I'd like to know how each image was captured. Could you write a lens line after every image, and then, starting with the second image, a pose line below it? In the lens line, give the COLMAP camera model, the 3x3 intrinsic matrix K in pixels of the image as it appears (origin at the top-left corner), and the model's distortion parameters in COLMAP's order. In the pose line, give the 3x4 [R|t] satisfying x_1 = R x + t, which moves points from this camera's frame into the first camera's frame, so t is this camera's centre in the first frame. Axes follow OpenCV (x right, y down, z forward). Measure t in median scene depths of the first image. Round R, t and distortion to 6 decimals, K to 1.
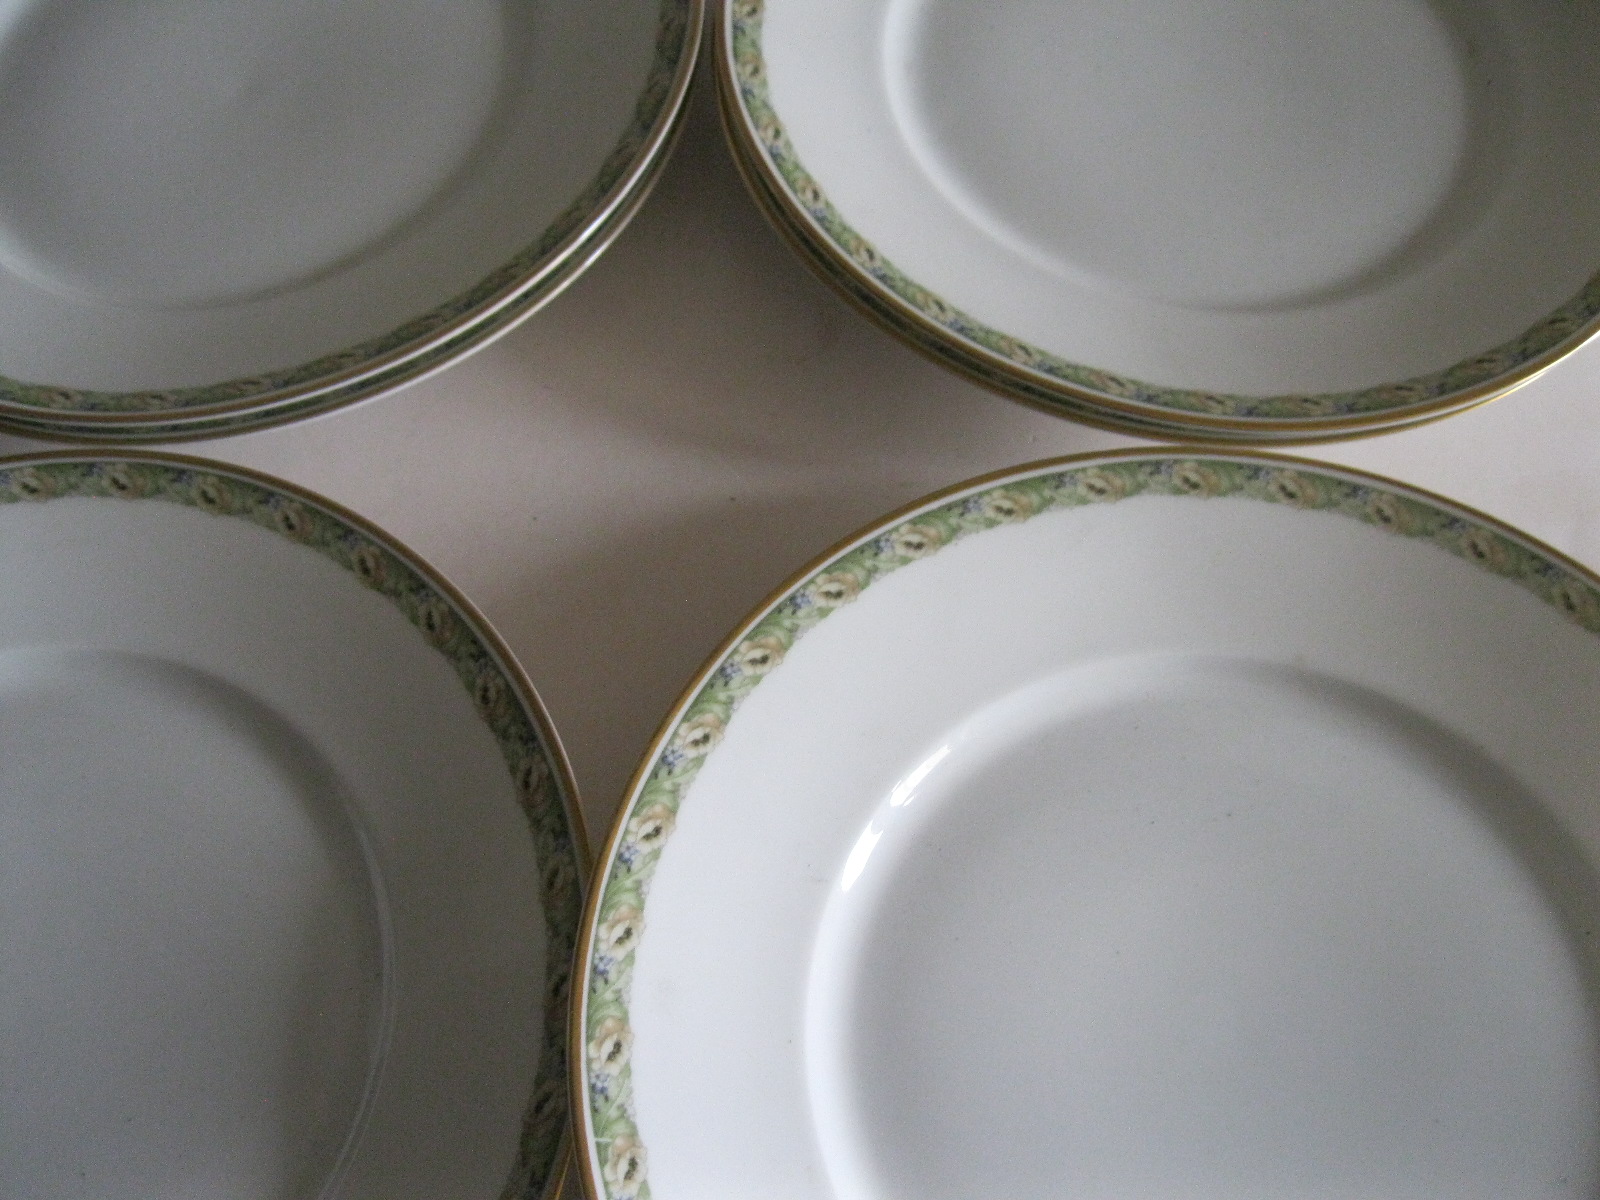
lens RADIAL K [[1640.7, 0, 801.7], [0, 1640.7, 609.0], [0, 0, 1]] dist [-0.105249, 0.000000]
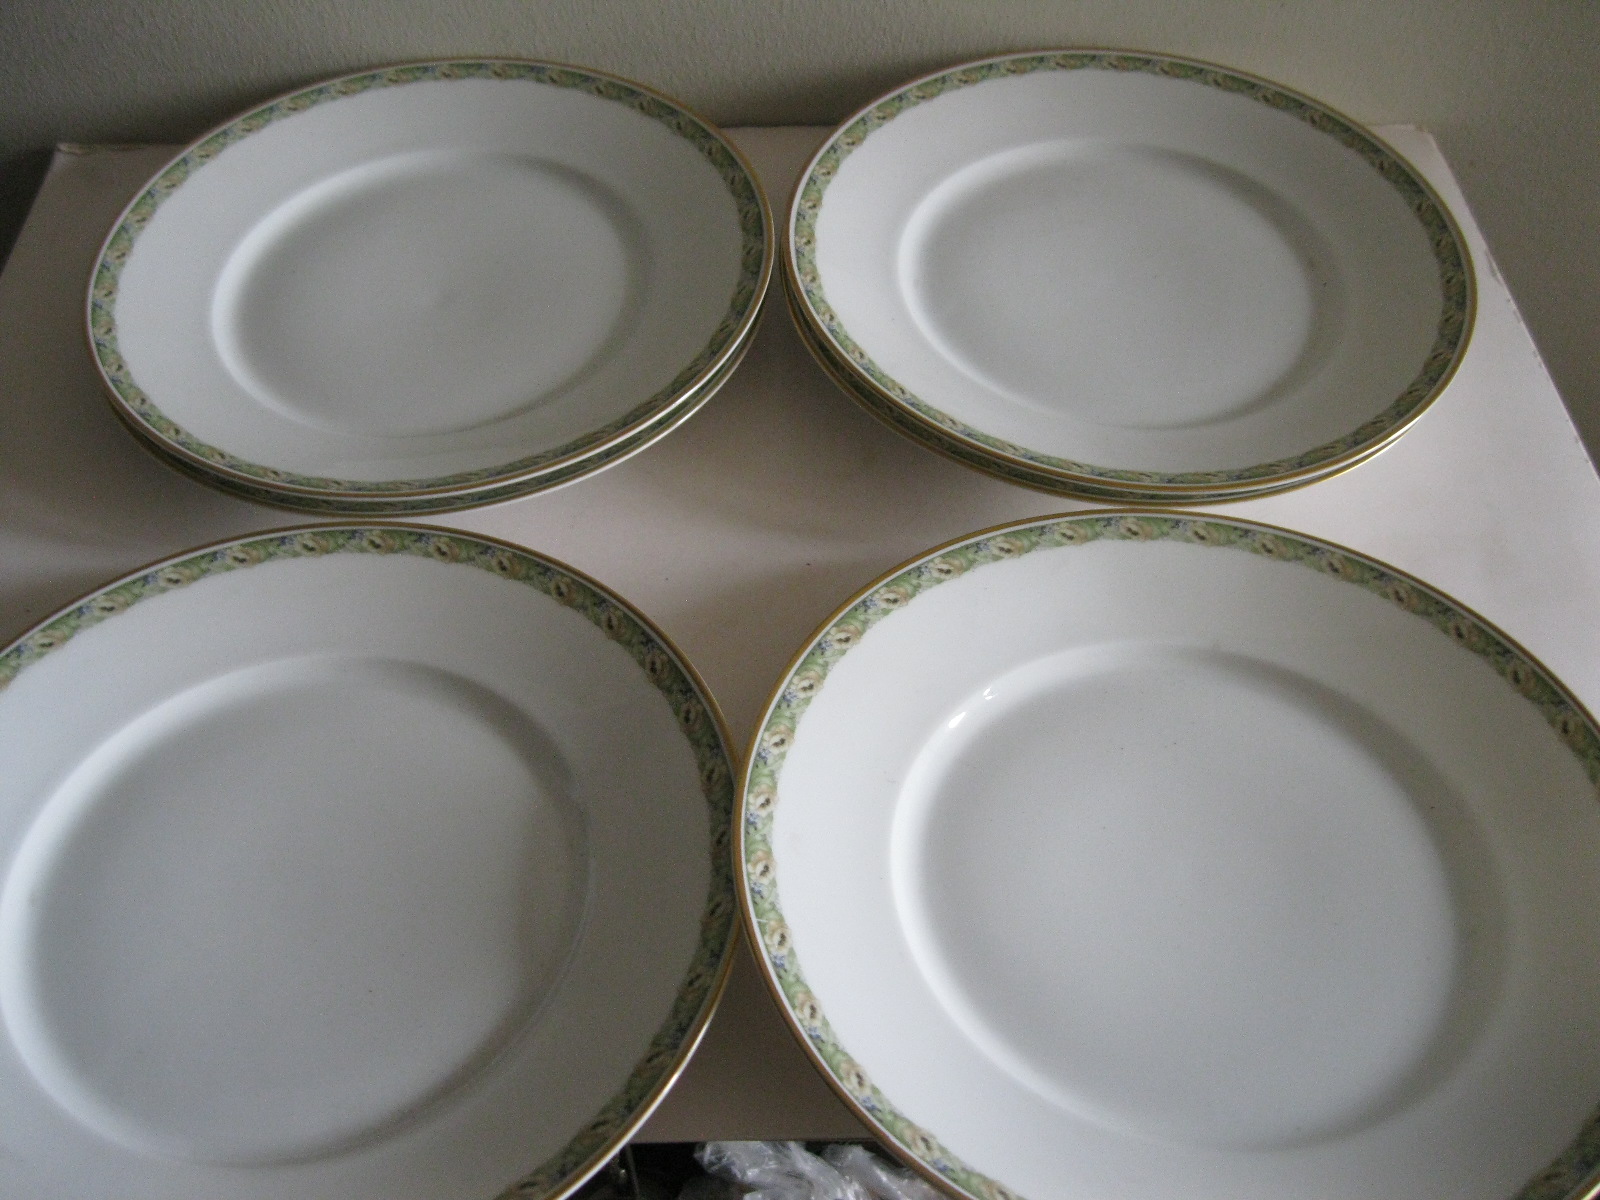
lens RADIAL K [[1640.7, 0, 800.1], [0, 1640.7, 595.0], [0, 0, 1]] dist [-0.105249, 0.000000]
pose [[0.999254, -0.014653, 0.035722, -0.108821], [0.022135, 0.975465, -0.219040, 0.290445], [-0.031636, 0.219667, 0.975062, -0.391484]]
